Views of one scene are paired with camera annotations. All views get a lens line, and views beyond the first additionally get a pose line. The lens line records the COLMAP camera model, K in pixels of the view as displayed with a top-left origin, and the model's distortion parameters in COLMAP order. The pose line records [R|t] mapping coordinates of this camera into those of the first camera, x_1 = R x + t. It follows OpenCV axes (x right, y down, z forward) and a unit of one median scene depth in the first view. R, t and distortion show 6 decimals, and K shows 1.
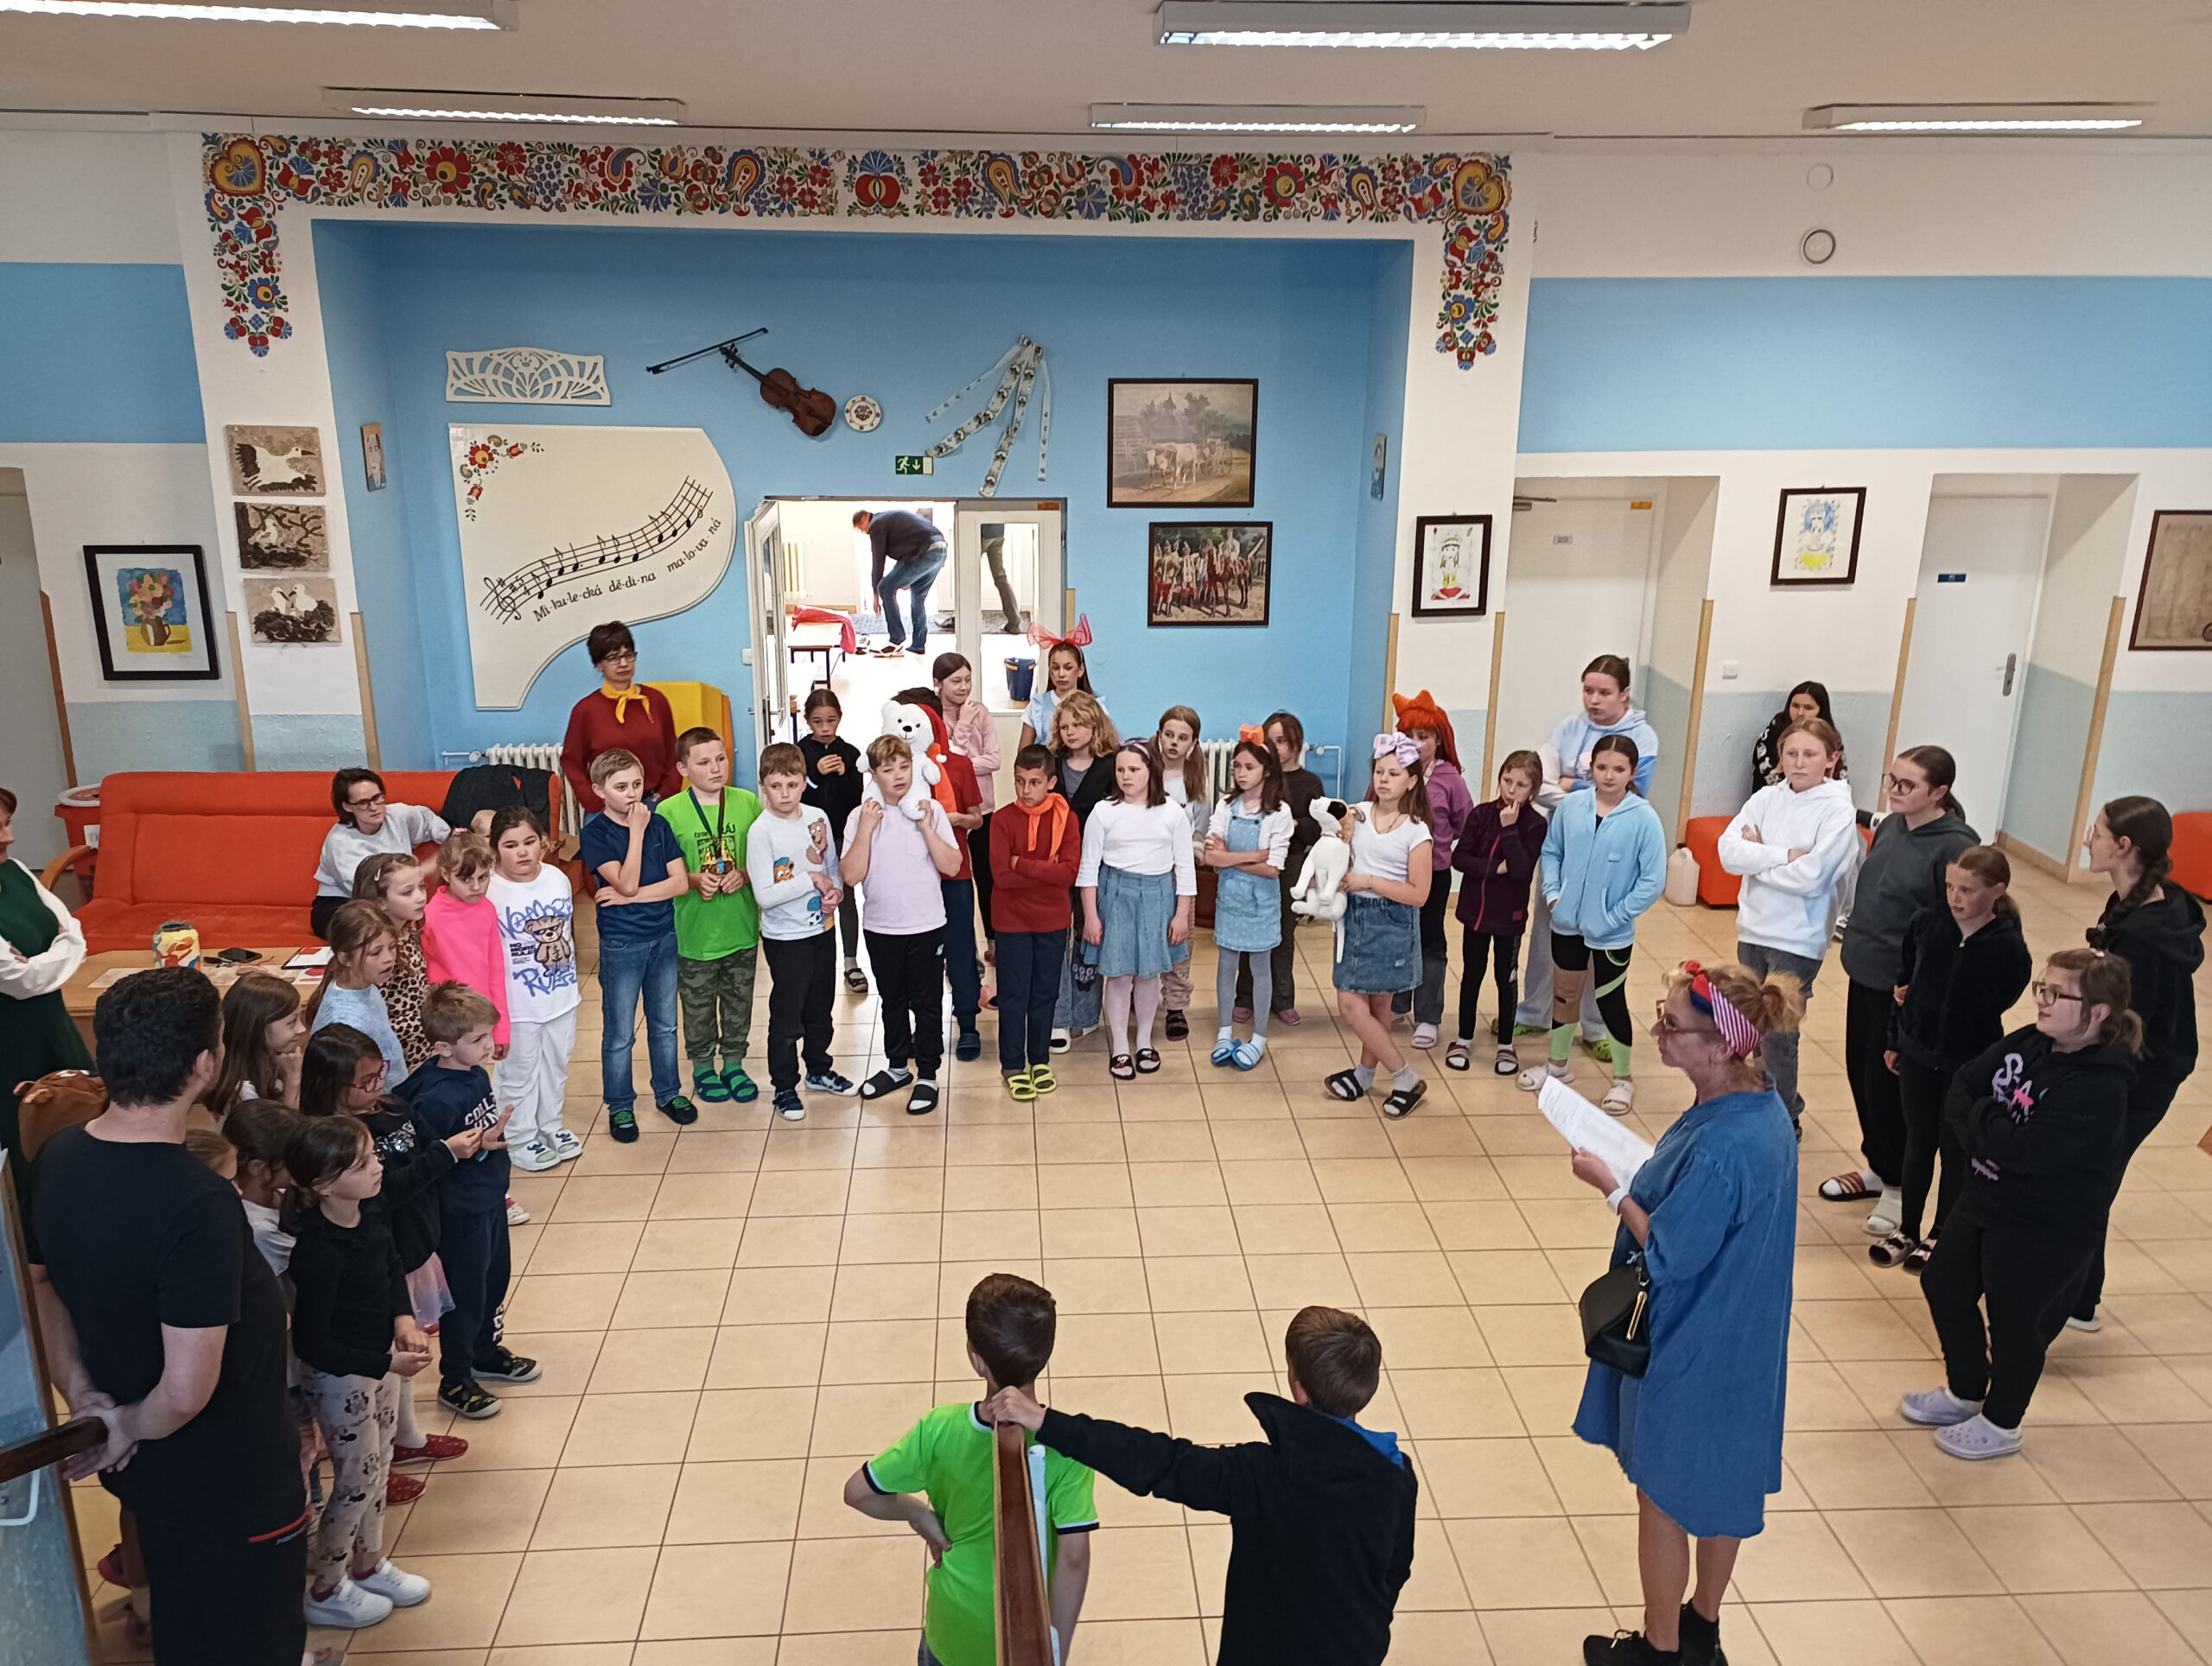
lens RADIAL K [[1835.8, 0, 1094.4], [0, 1835.8, 839.9], [0, 0, 1]] dist [0.085105, -0.058471]
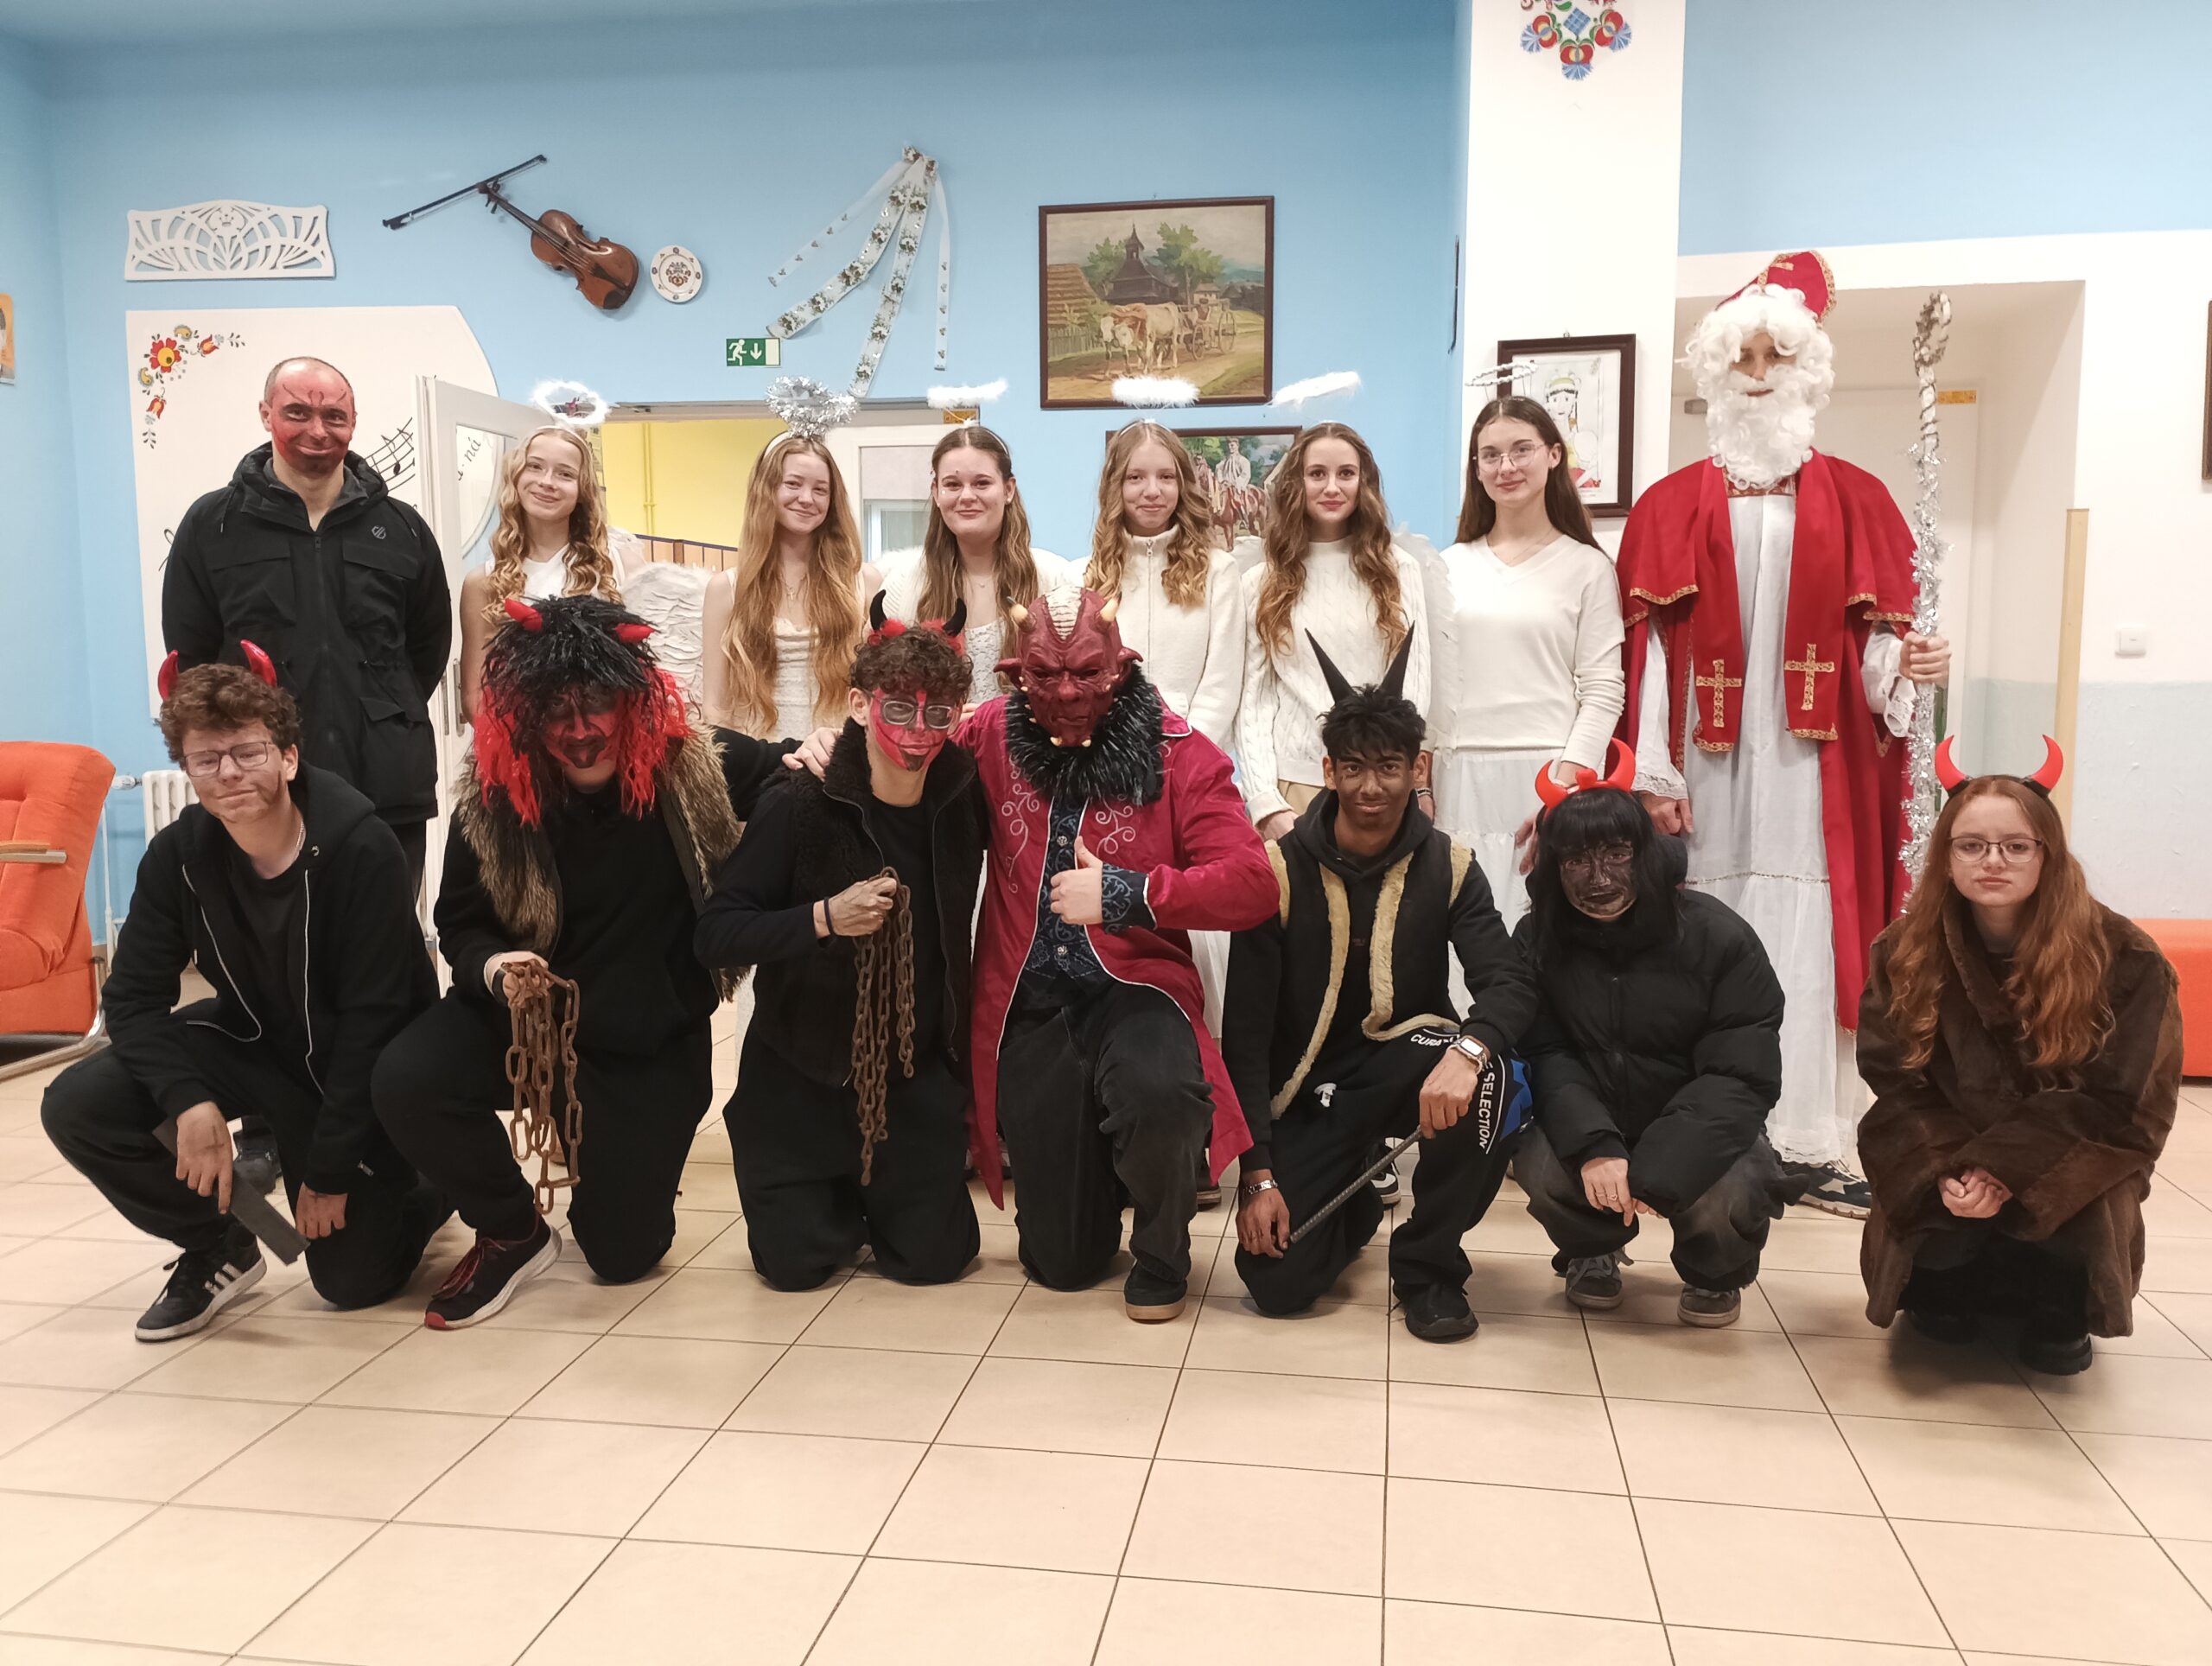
lens RADIAL K [[1835.8, 0, 1092.7], [0, 1835.8, 826.4], [0, 0, 1]] dist [0.085105, -0.058471]
pose [[0.975141, 0.012131, -0.221251, 0.173282], [-0.055324, 0.980206, -0.190094, 0.084686], [0.214565, 0.197609, 0.956511, 0.432706]]
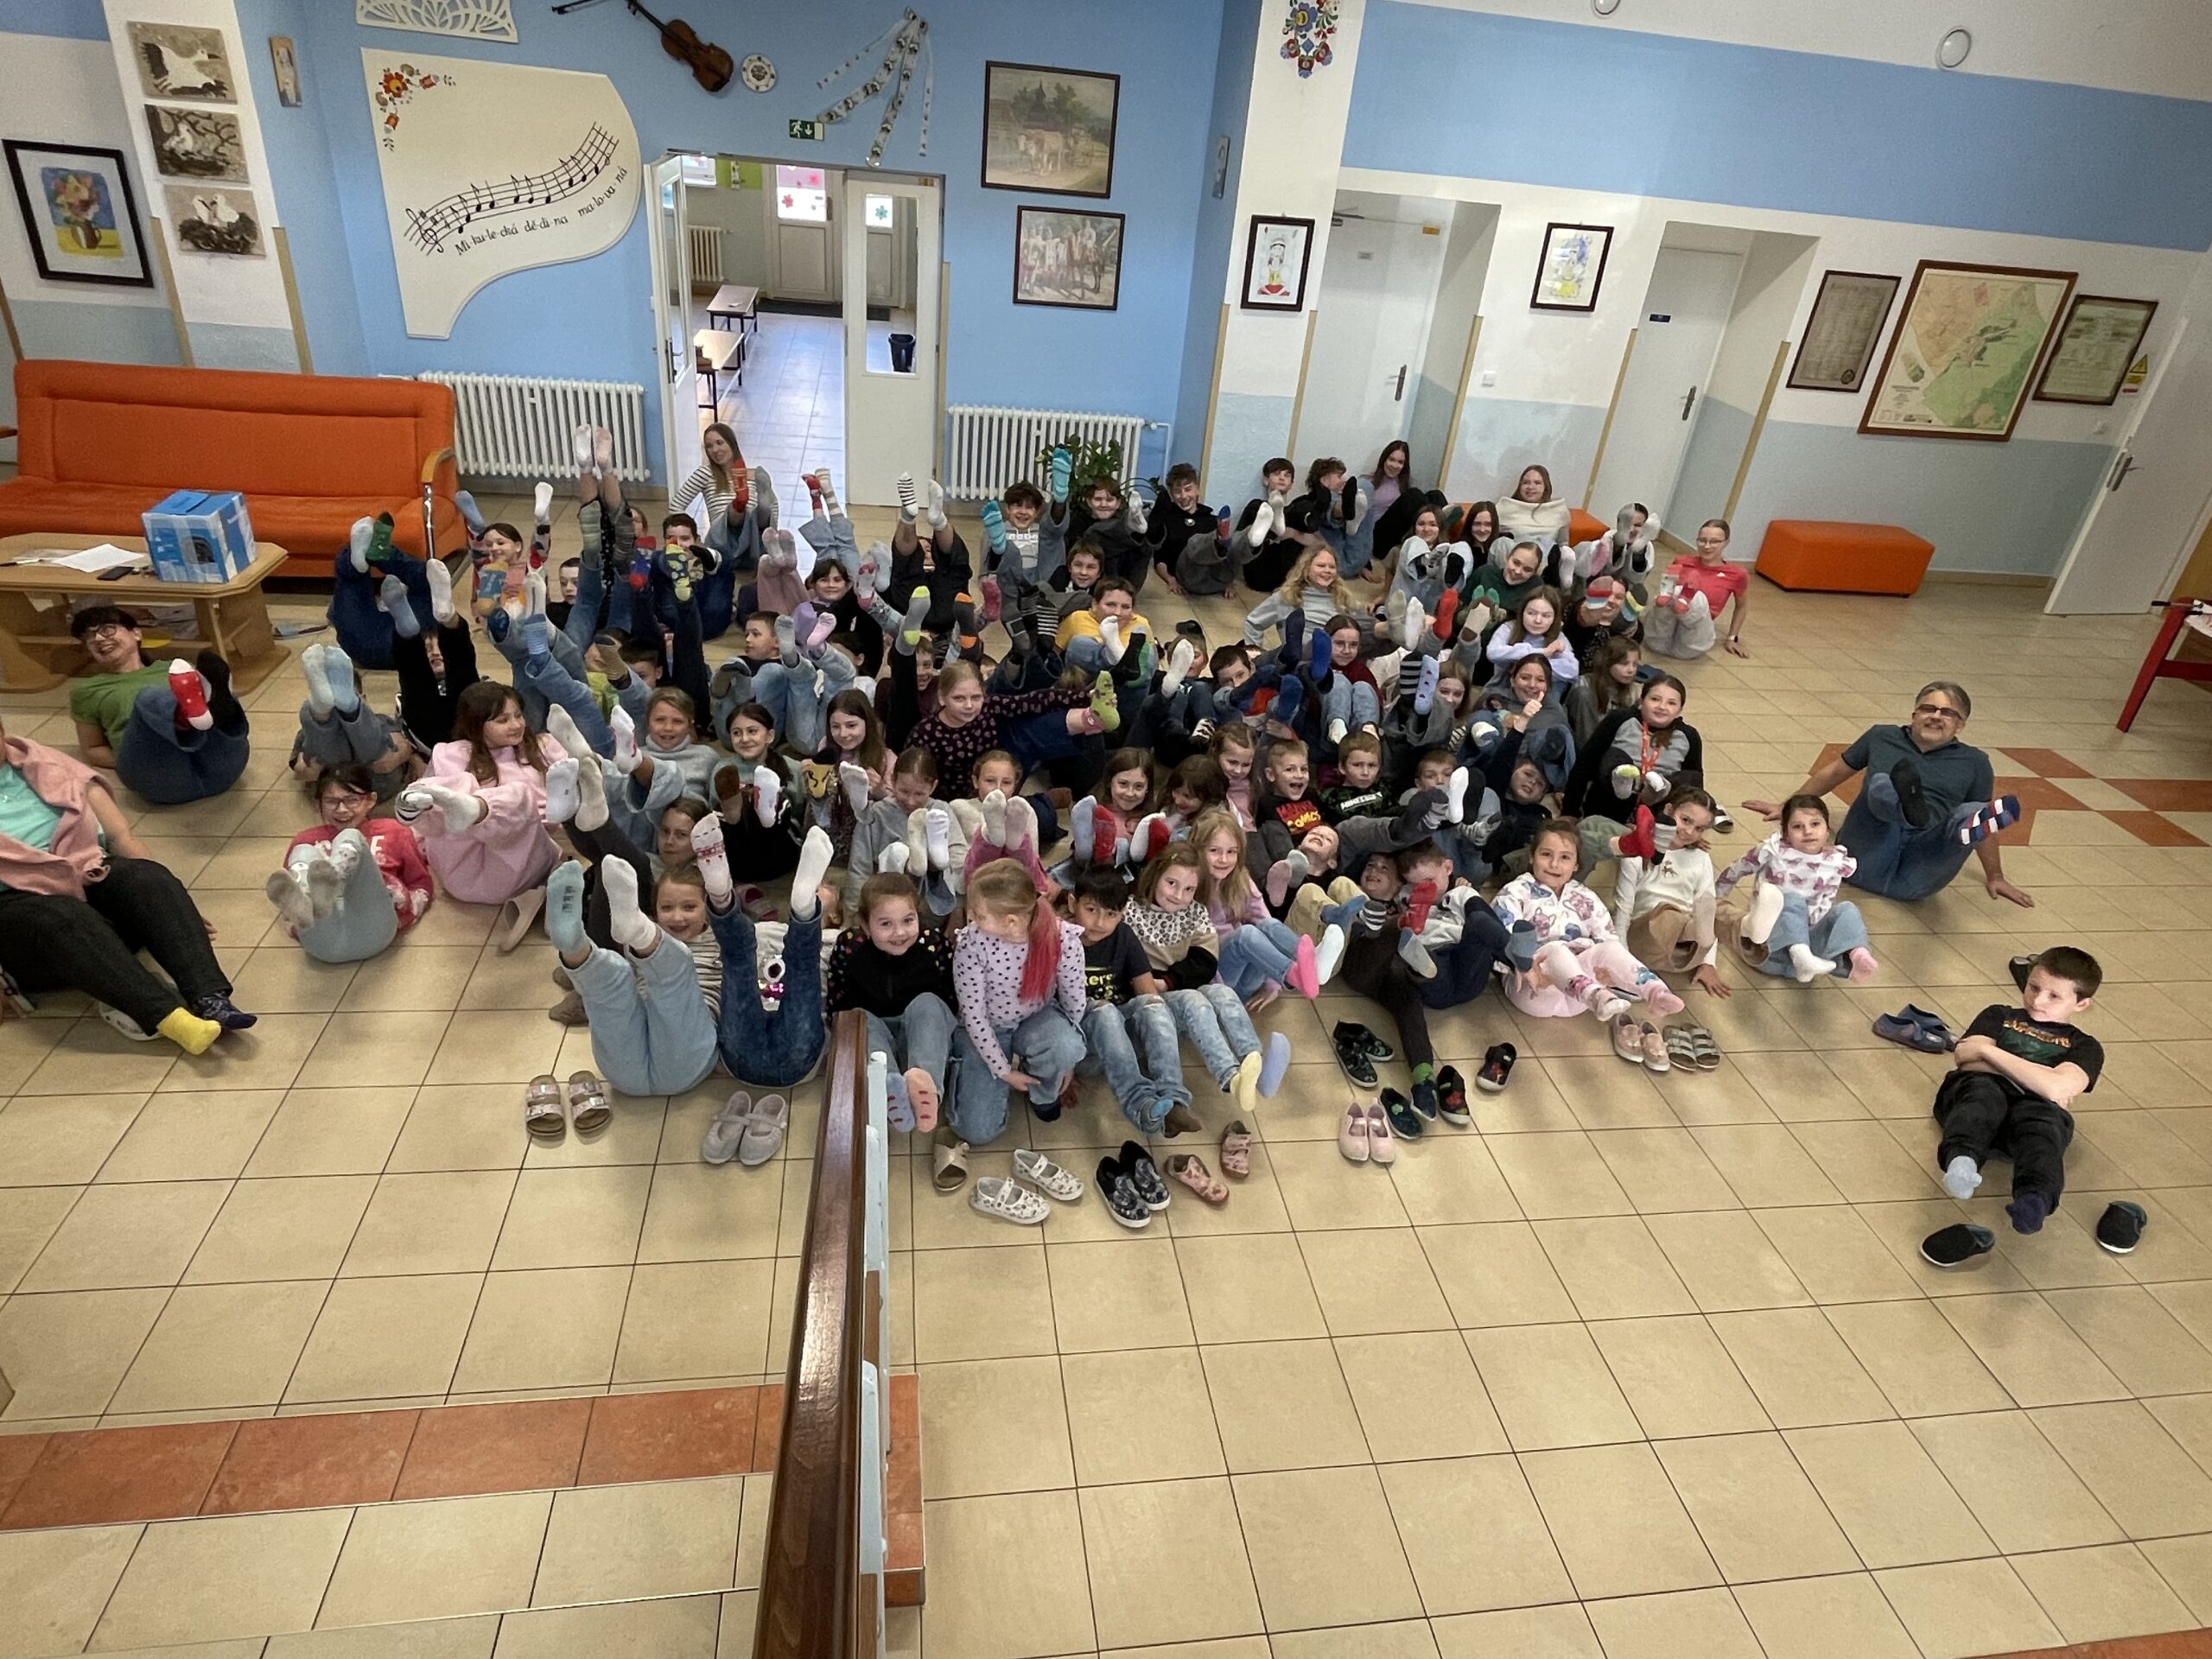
lens RADIAL K [[1338.2, 0, 1110.6], [0, 1338.2, 841.0], [0, 0, 1]] dist [-0.000796, 0.000055]
pose [[0.992334, 0.030276, 0.119816, -0.000346], [-0.057087, 0.972186, 0.227145, 0.018440], [-0.109606, -0.232244, 0.966462, 0.109102]]
